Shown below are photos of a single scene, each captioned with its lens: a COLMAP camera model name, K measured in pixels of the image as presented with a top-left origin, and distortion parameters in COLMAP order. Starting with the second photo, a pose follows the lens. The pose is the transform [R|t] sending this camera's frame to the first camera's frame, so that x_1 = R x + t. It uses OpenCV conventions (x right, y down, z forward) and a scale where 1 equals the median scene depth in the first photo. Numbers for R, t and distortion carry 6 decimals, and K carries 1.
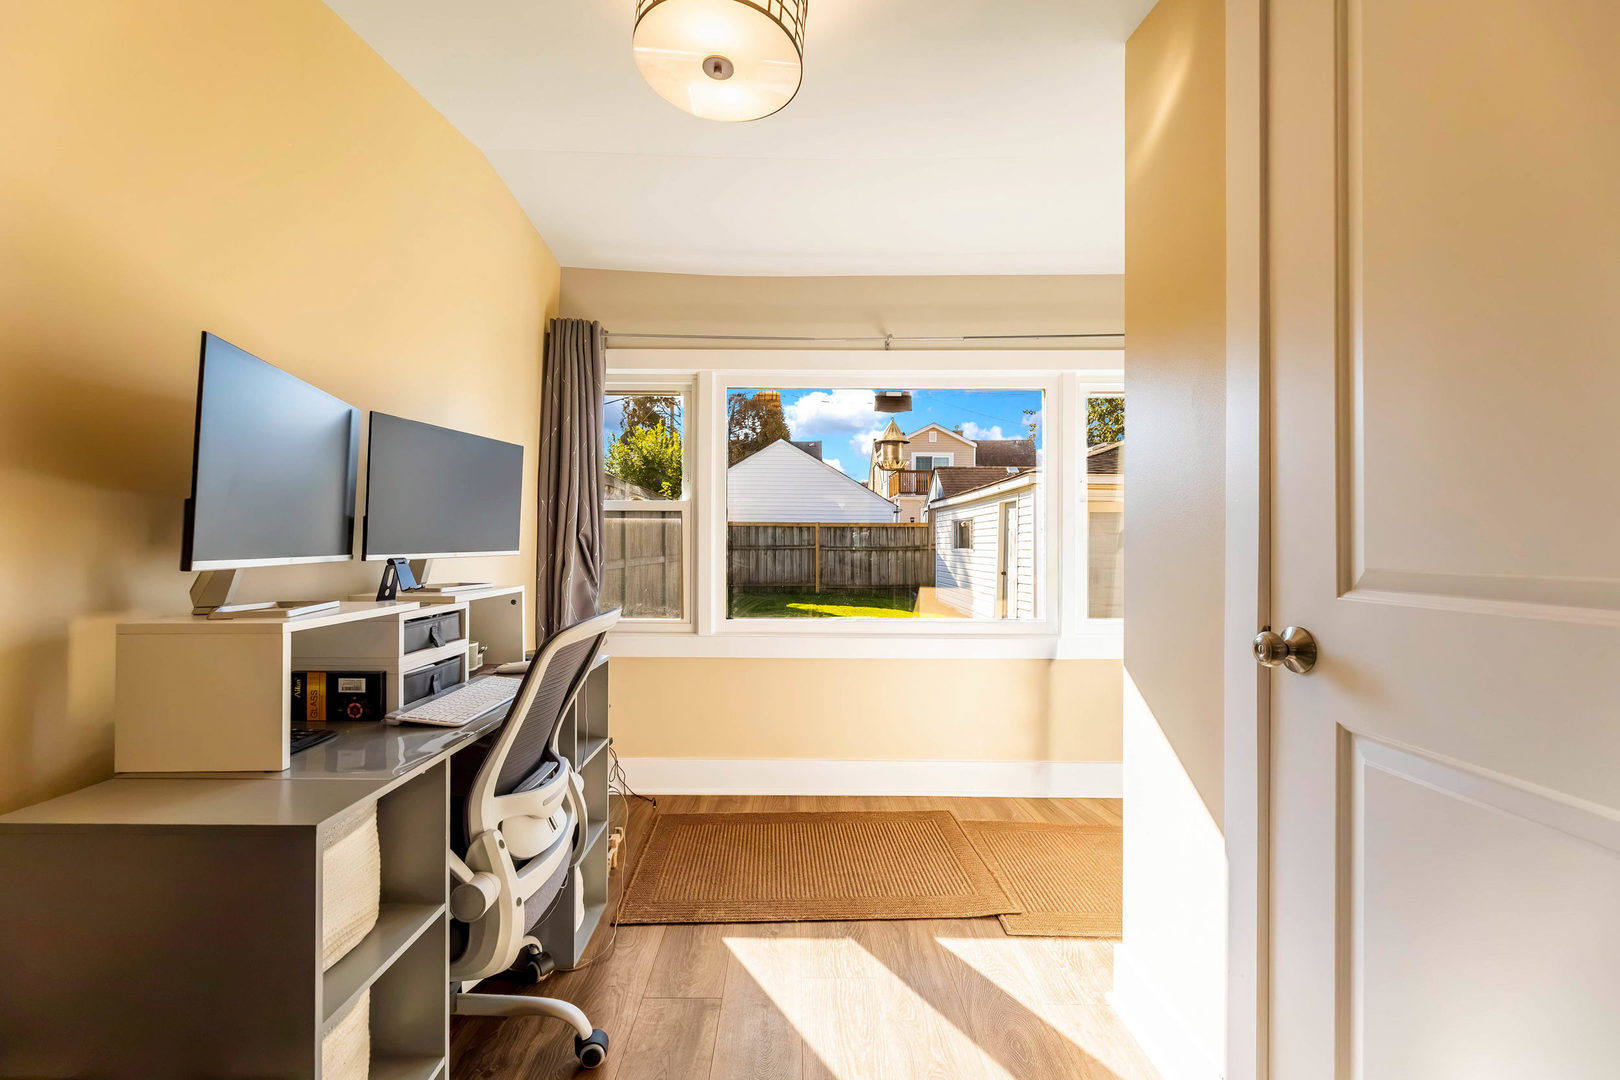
lens RADIAL K [[647.7, 0, 796.4], [0, 647.7, 538.3], [0, 0, 1]] dist [-0.001696, 0.000239]
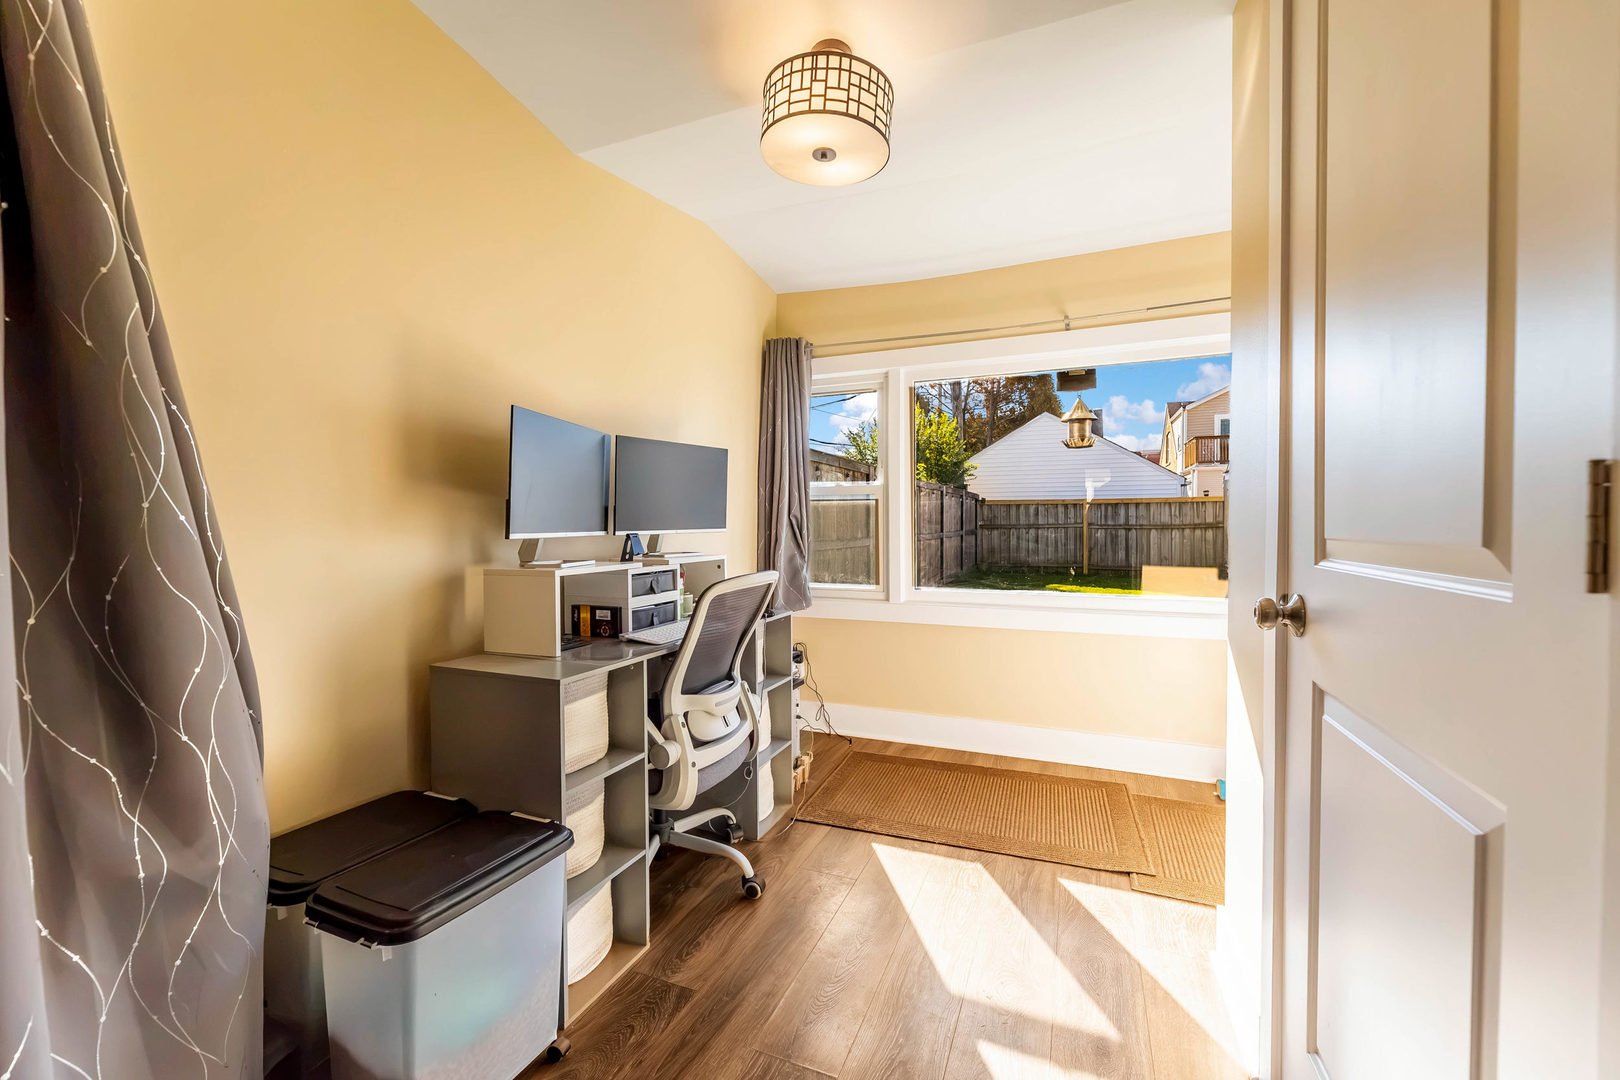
lens RADIAL K [[647.7, 0, 813.2], [0, 647.7, 532.9], [0, 0, 1]] dist [-0.001696, 0.000239]
pose [[0.924526, -0.002956, -0.381109, 0.200386], [0.011851, 0.999709, 0.020996, 0.002253], [0.380936, -0.023928, 0.924292, -0.129316]]
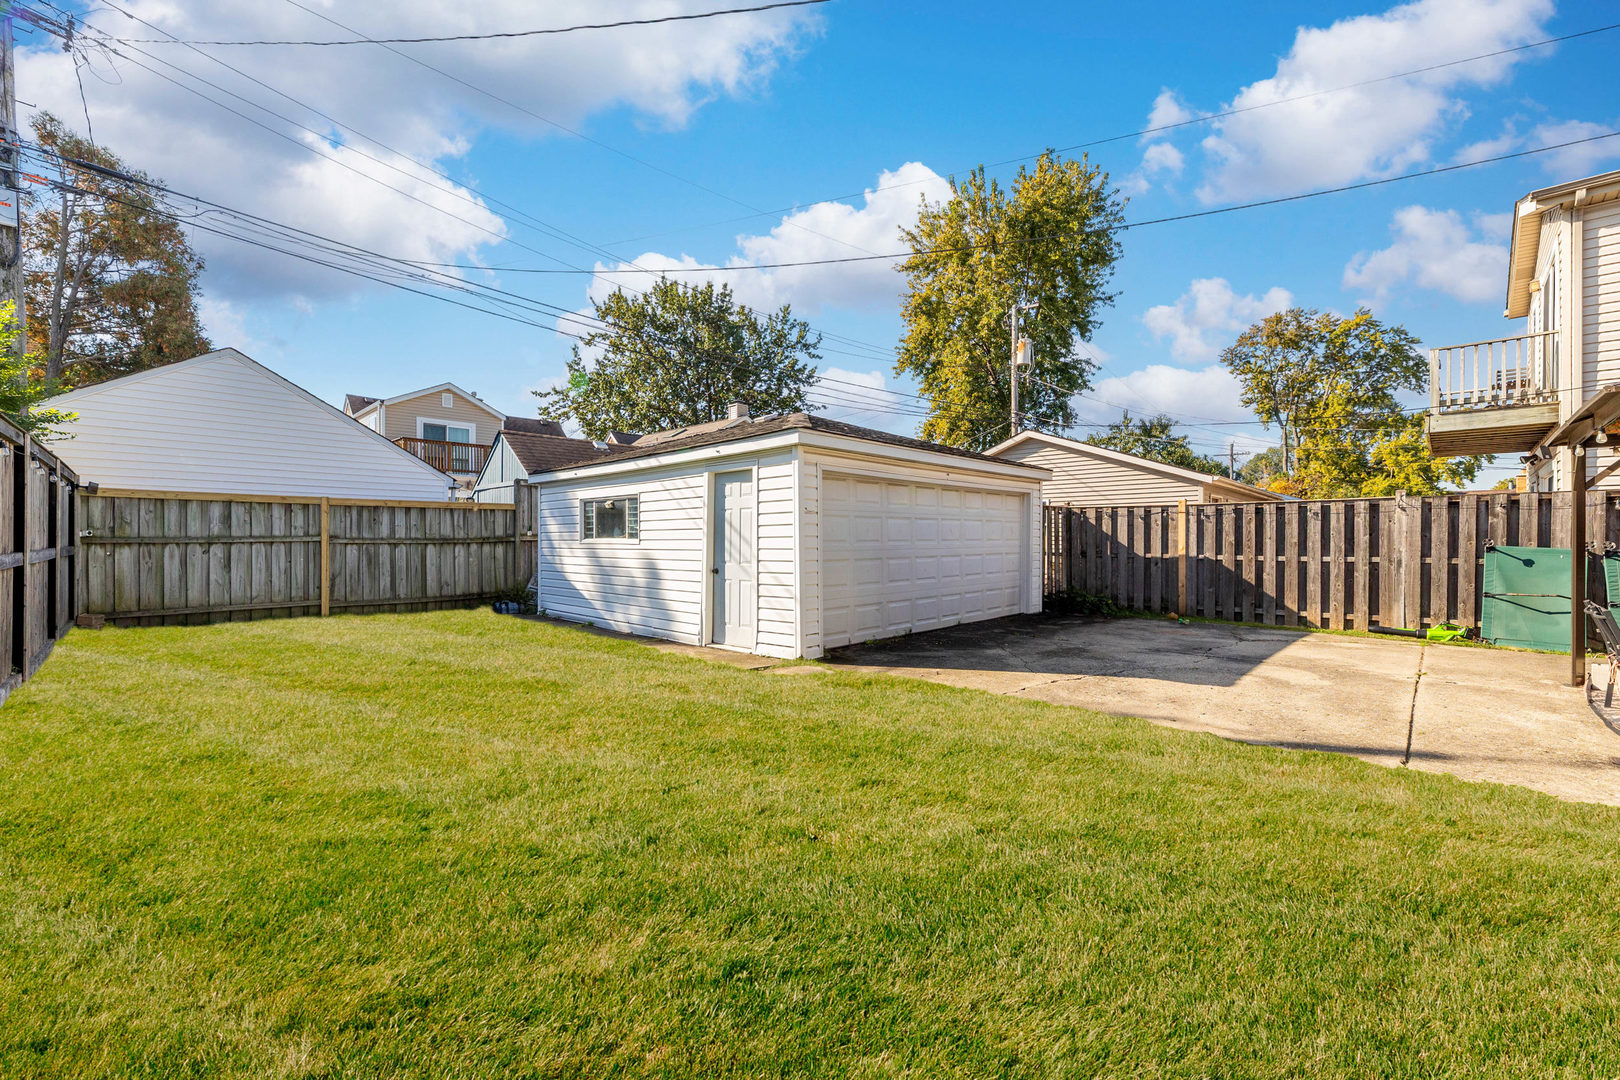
lens RADIAL K [[647.7, 0, 815.6], [0, 647.7, 540.2], [0, 0, 1]] dist [-0.001696, 0.000239]
pose [[0.703743, -0.007171, 0.710419, -0.571111], [-0.001398, 0.999933, 0.011479, 0.057691], [-0.710453, -0.009072, 0.703686, 2.102388]]
